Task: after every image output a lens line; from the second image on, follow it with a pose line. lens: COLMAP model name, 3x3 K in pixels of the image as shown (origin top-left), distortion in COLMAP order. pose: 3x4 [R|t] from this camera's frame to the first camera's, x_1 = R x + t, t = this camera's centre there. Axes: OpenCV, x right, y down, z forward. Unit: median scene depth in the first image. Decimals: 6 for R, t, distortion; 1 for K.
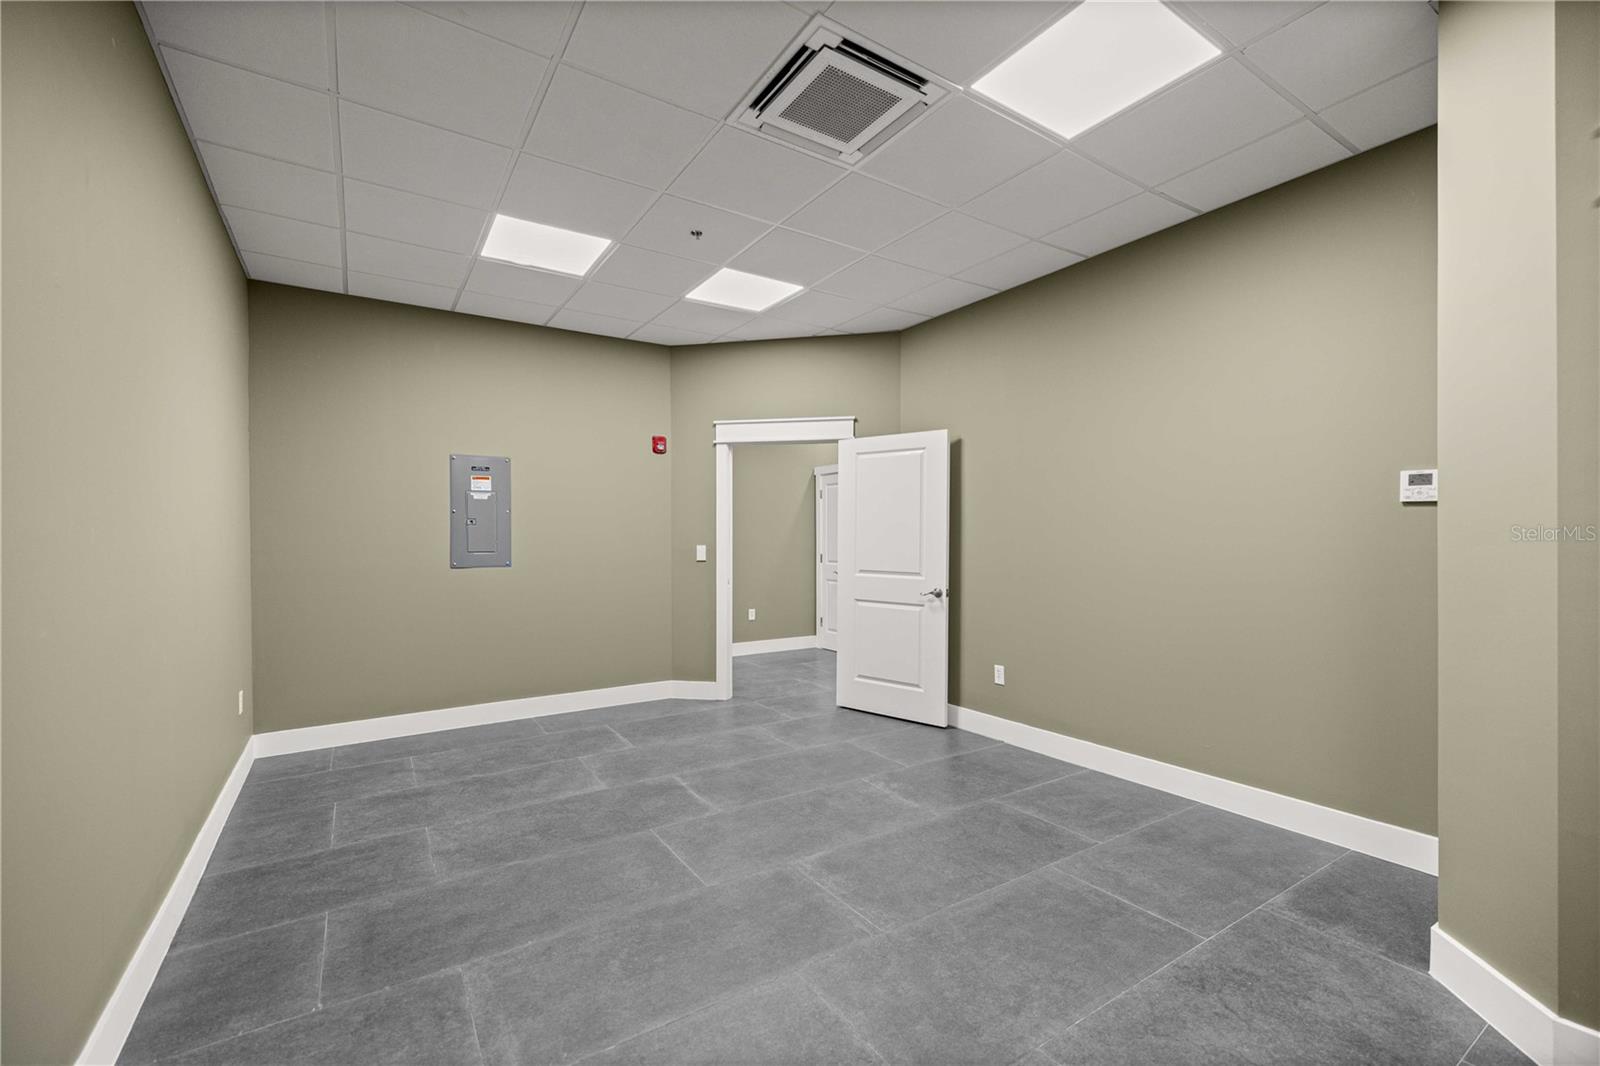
lens RADIAL K [[673.8, 0, 789.6], [0, 673.8, 537.8], [0, 0, 1]] dist [0.003585, 0.000920]
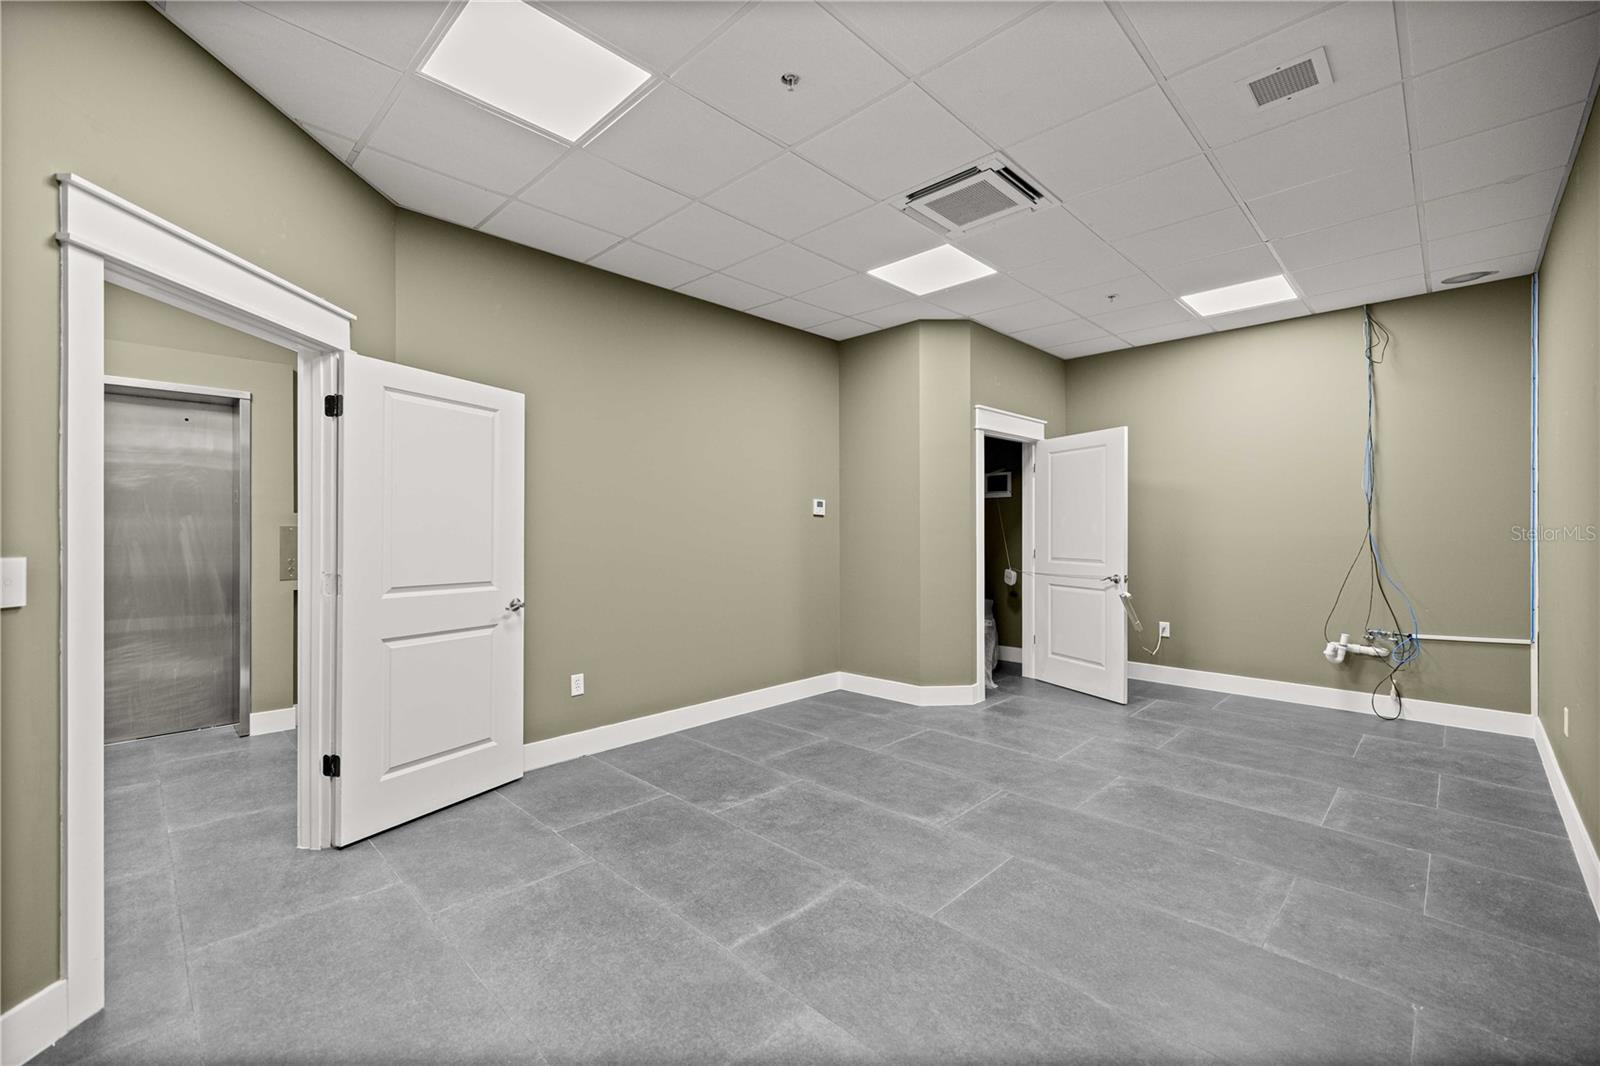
lens RADIAL K [[673.8, 0, 799.0], [0, 673.8, 530.5], [0, 0, 1]] dist [0.003585, 0.000920]
pose [[-0.226797, 0.004705, 0.973931, -0.869660], [0.001567, 0.999989, -0.004466, 0.002274], [-0.973941, 0.000513, -0.226802, 1.253135]]
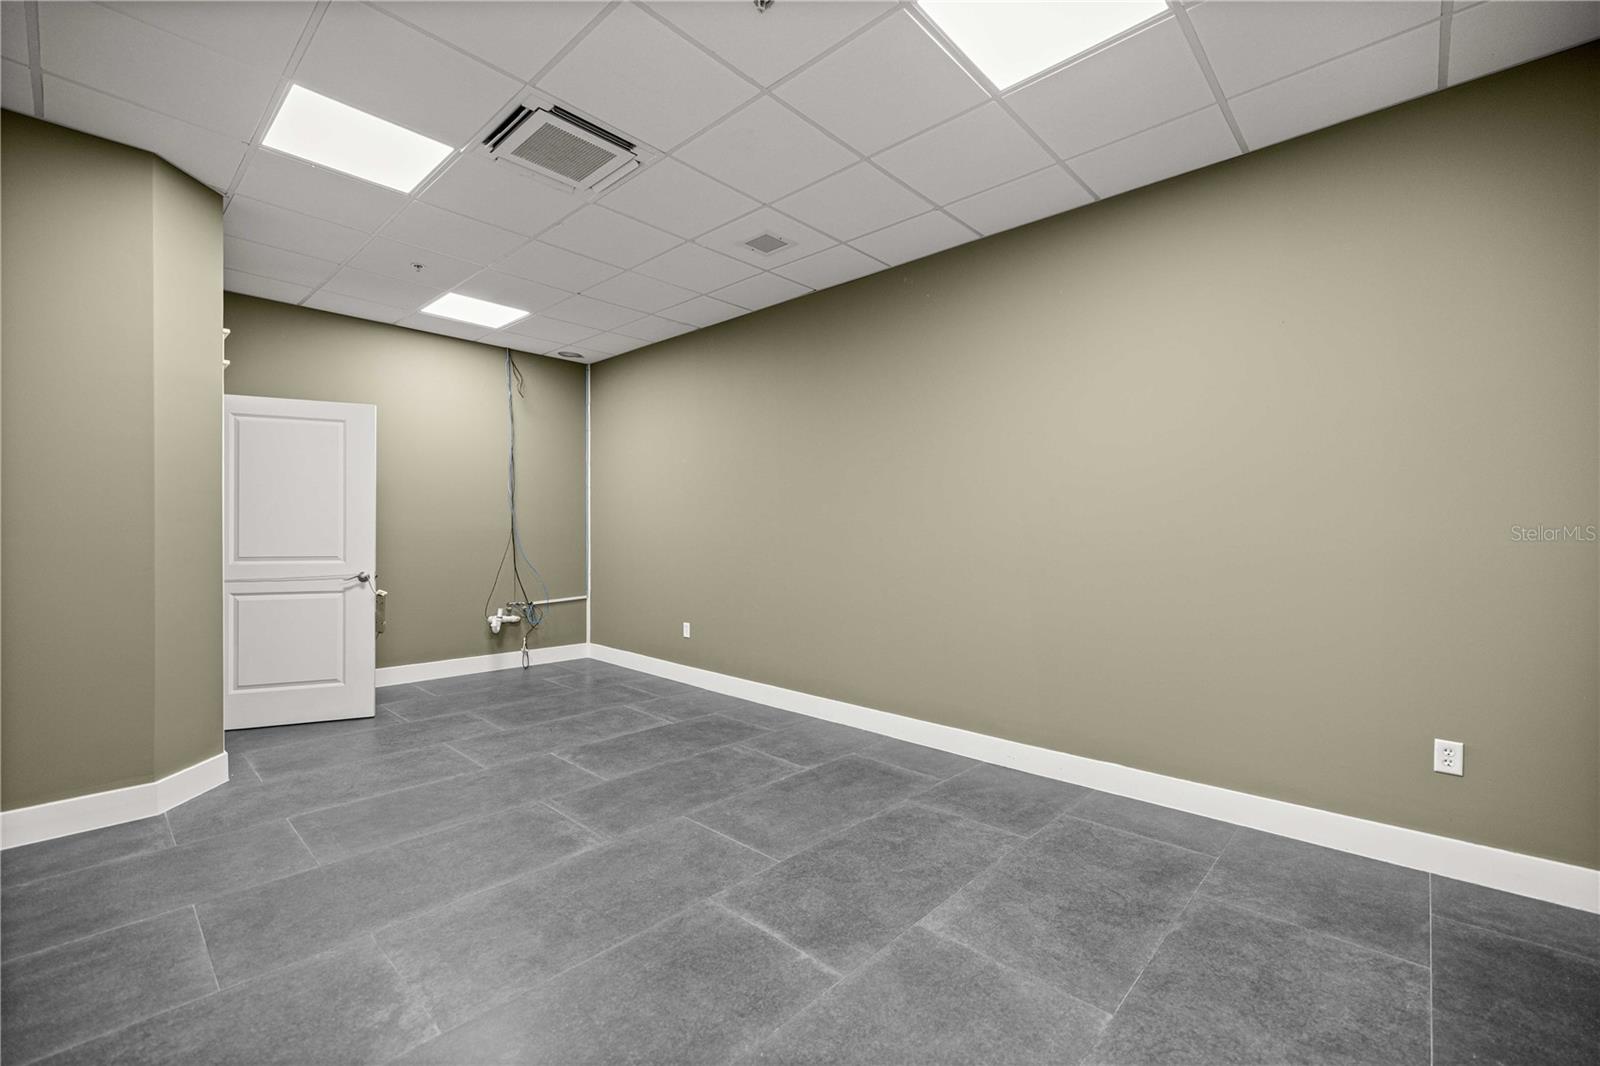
lens RADIAL K [[673.8, 0, 797.6], [0, 673.8, 534.8], [0, 0, 1]] dist [0.003585, 0.000920]
pose [[-0.966230, 0.000988, -0.257680, -0.010463], [0.000885, 0.999999, 0.000514, 0.022973], [0.257680, 0.000268, -0.966230, 1.734118]]
